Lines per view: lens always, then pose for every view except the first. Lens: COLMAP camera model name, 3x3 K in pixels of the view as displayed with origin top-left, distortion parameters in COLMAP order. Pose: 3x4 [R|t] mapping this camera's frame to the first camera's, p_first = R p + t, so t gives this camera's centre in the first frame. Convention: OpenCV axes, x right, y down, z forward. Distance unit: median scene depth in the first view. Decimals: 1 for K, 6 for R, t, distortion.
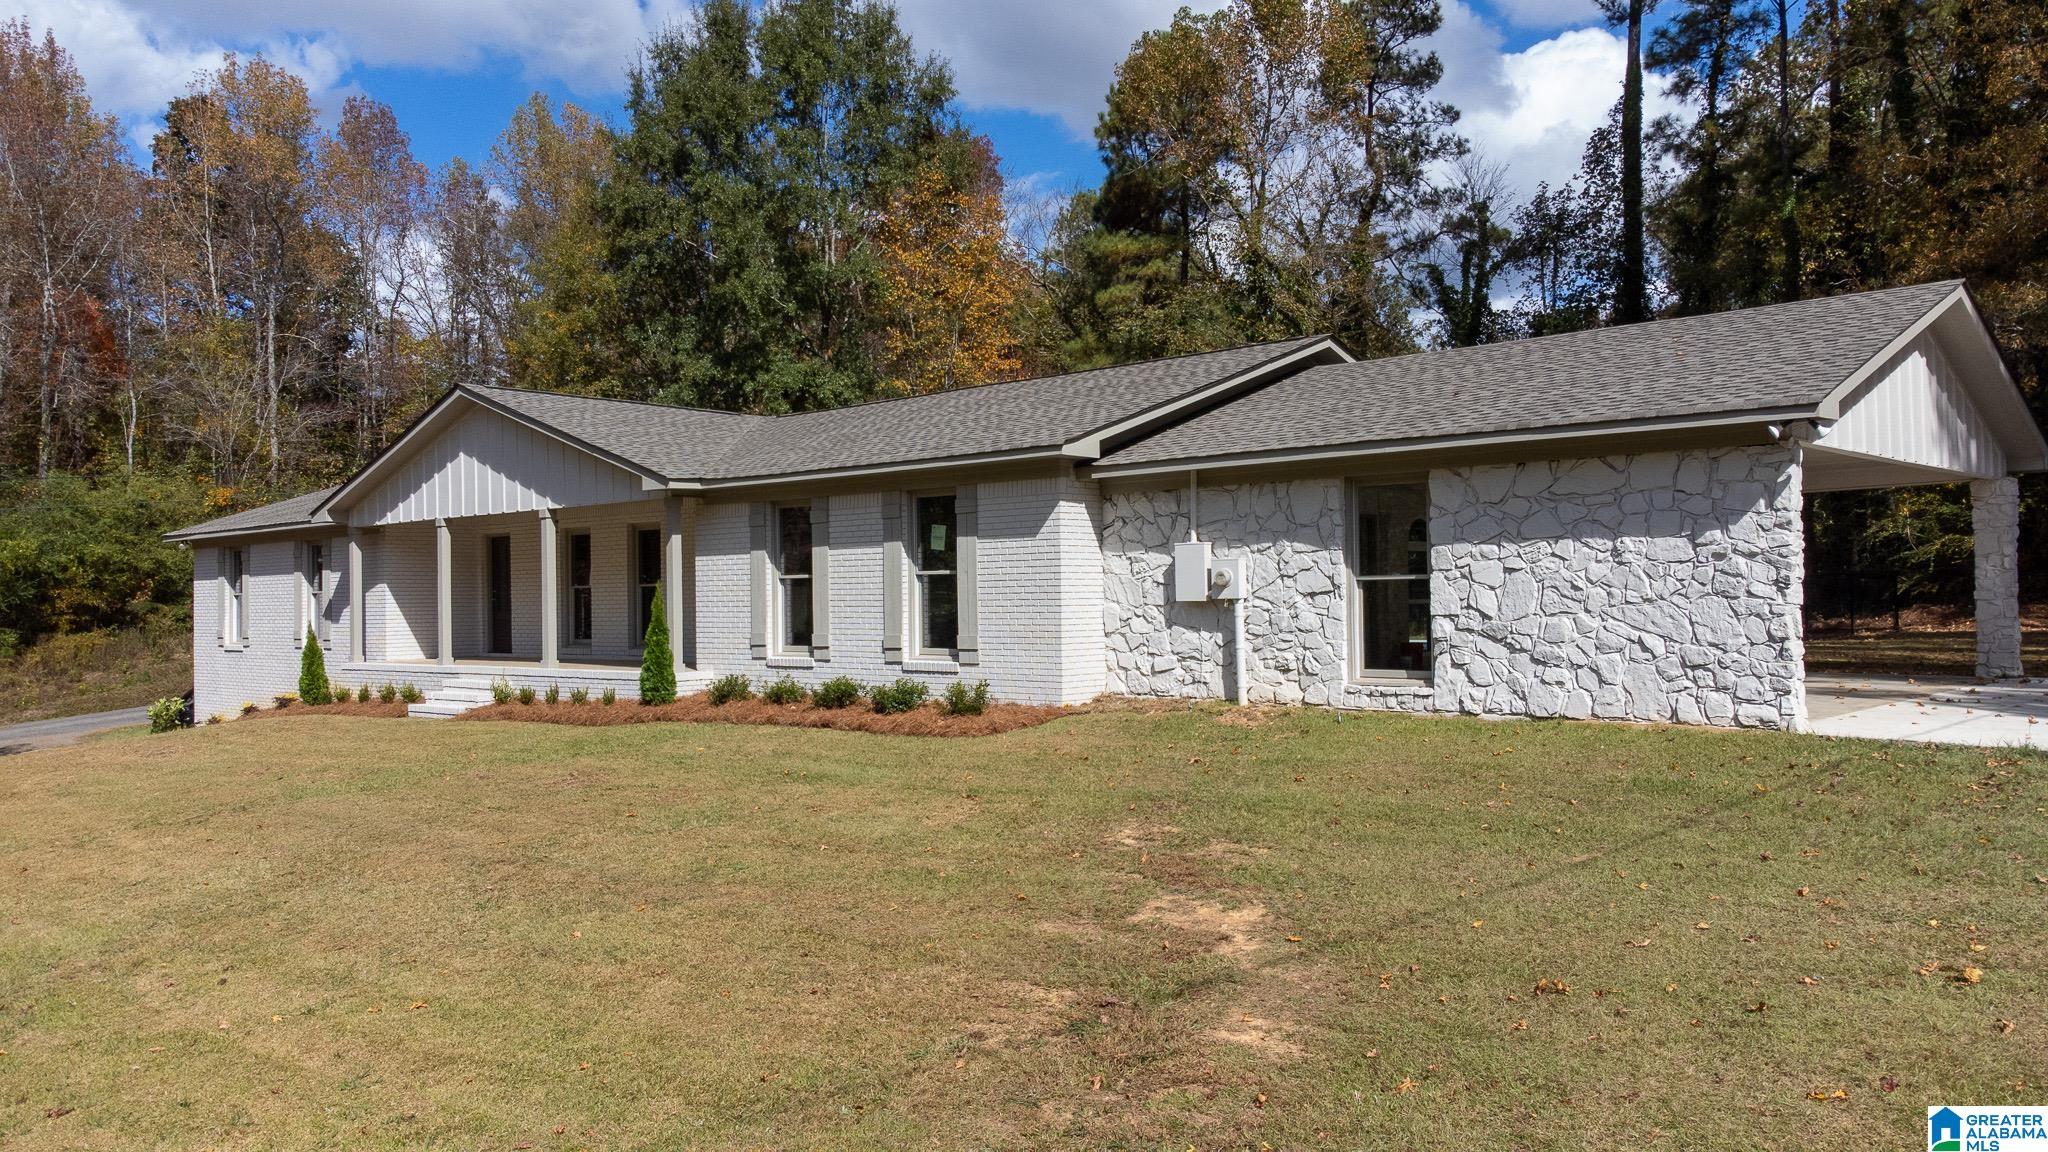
lens RADIAL K [[1542.5, 0, 1030.6], [0, 1542.5, 587.9], [0, 0, 1]] dist [0.006773, -0.012028]
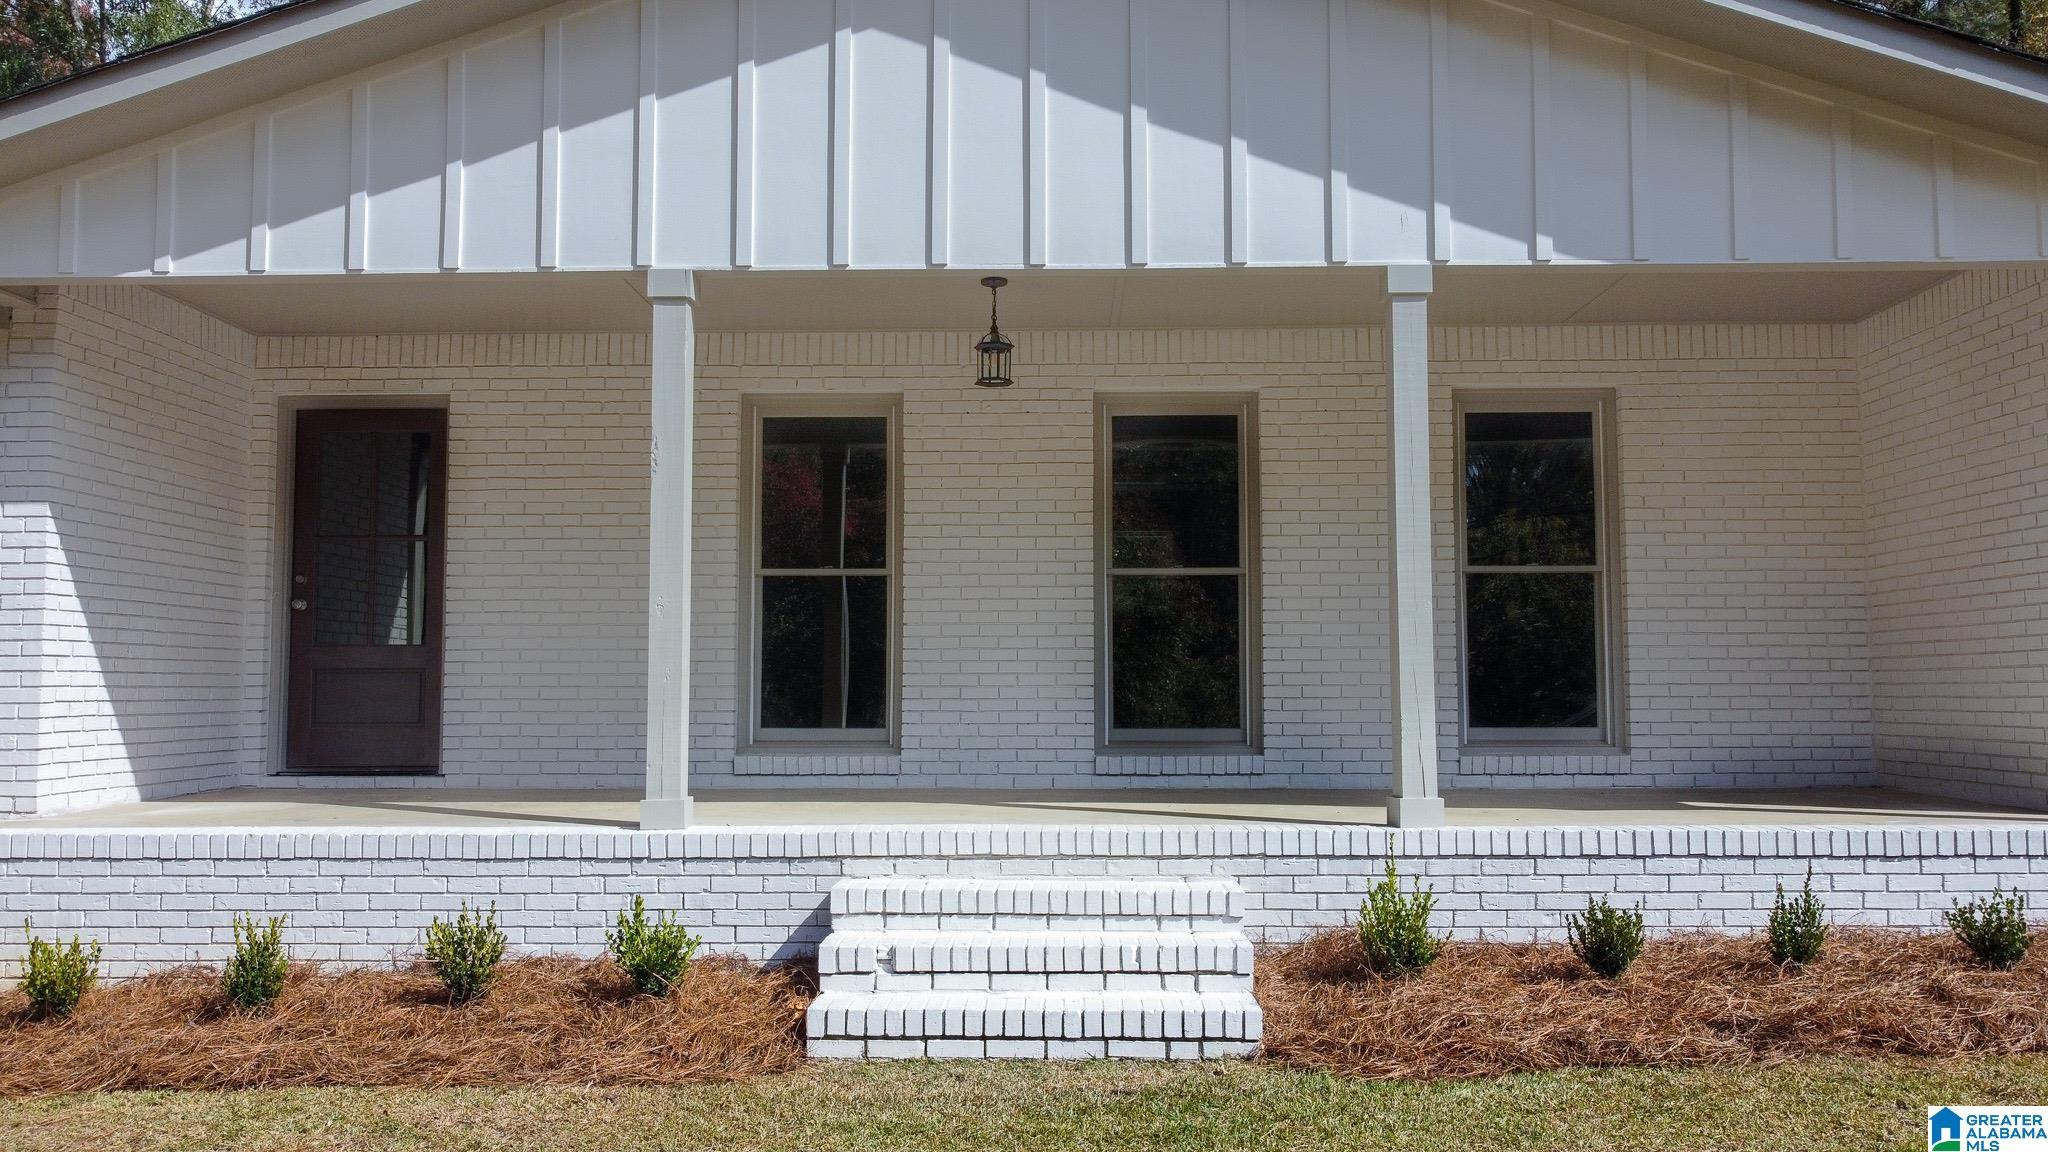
lens RADIAL K [[1542.5, 0, 1031.6], [0, 1542.5, 582.5], [0, 0, 1]] dist [0.006773, -0.012028]
pose [[0.755766, 0.054659, 0.652557, -0.470897], [-0.014101, 0.997638, -0.067232, 0.023816], [-0.654690, 0.041610, 0.754751, 0.711513]]
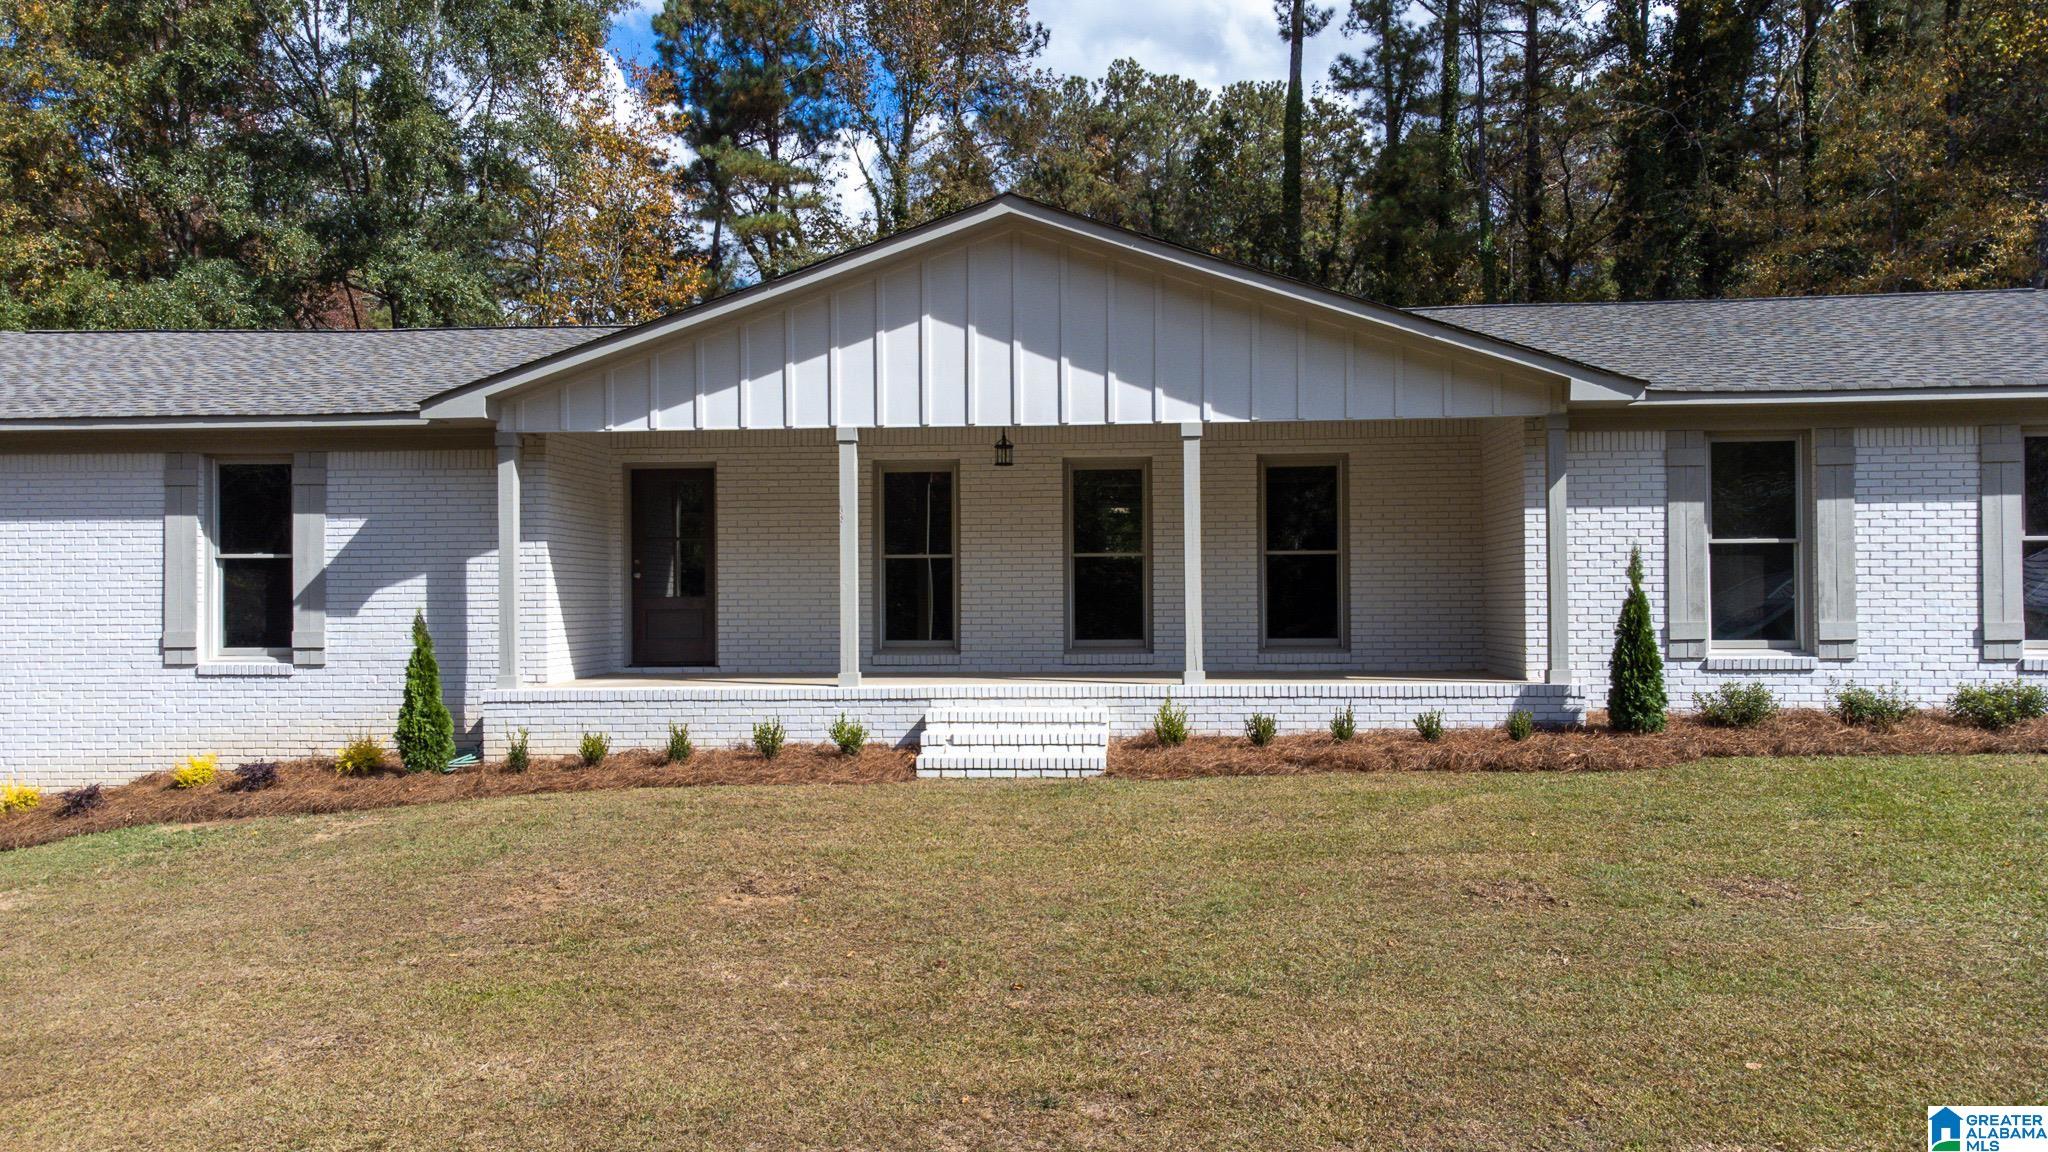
lens RADIAL K [[1542.5, 0, 1058.6], [0, 1542.5, 586.1], [0, 0, 1]] dist [0.006773, -0.012028]
pose [[0.780027, 0.010597, 0.625657, -0.628132], [-0.008466, 0.999944, -0.006382, 0.015195], [-0.625689, -0.000319, 0.780072, 0.478136]]
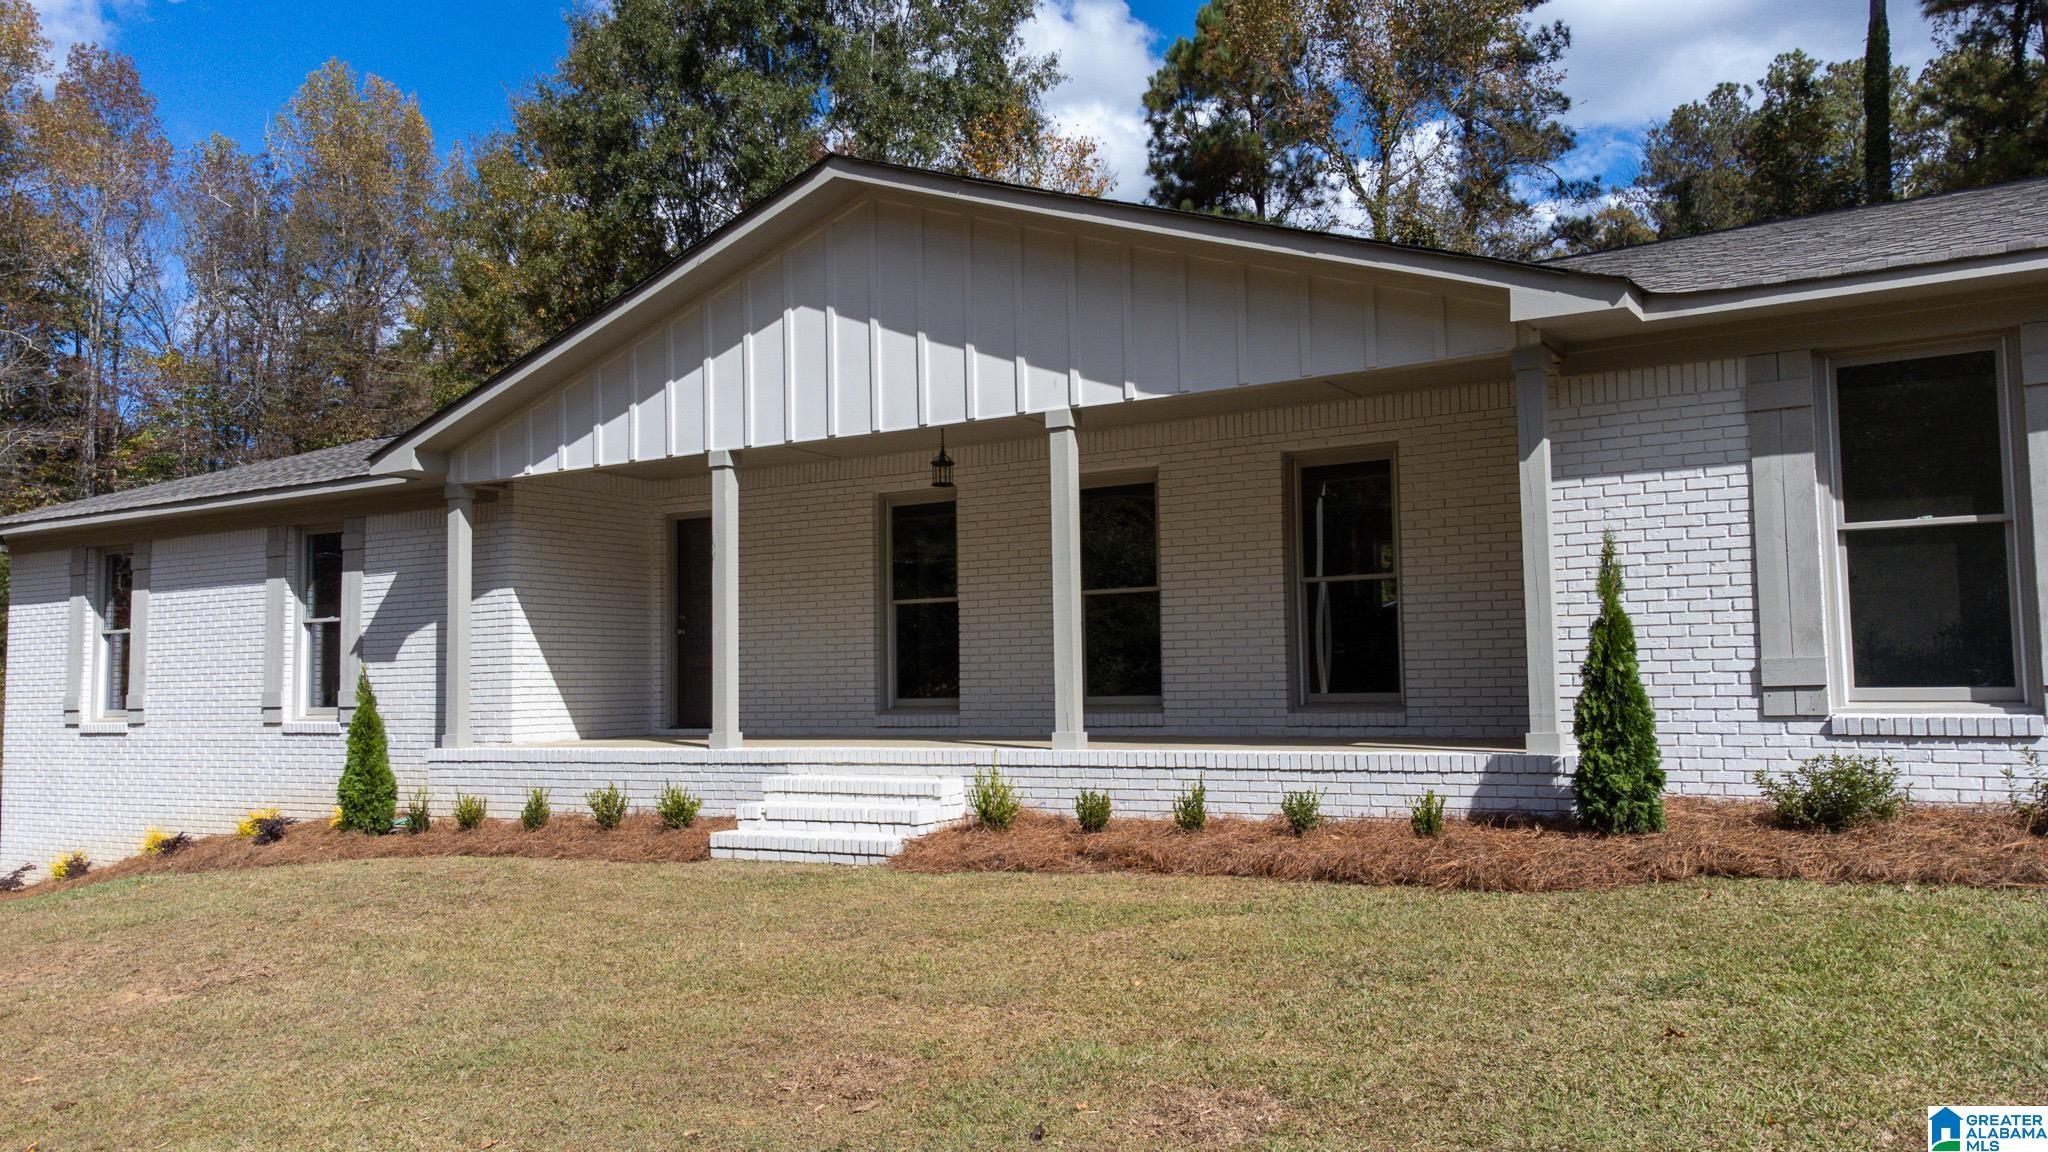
lens RADIAL K [[1542.5, 0, 1060.9], [0, 1542.5, 583.2], [0, 0, 1]] dist [0.006773, -0.012028]
pose [[0.979267, 0.008072, 0.202411, -0.349780], [0.004000, 0.998240, -0.059163, 0.025299], [-0.202532, 0.058746, 0.977512, 0.465203]]
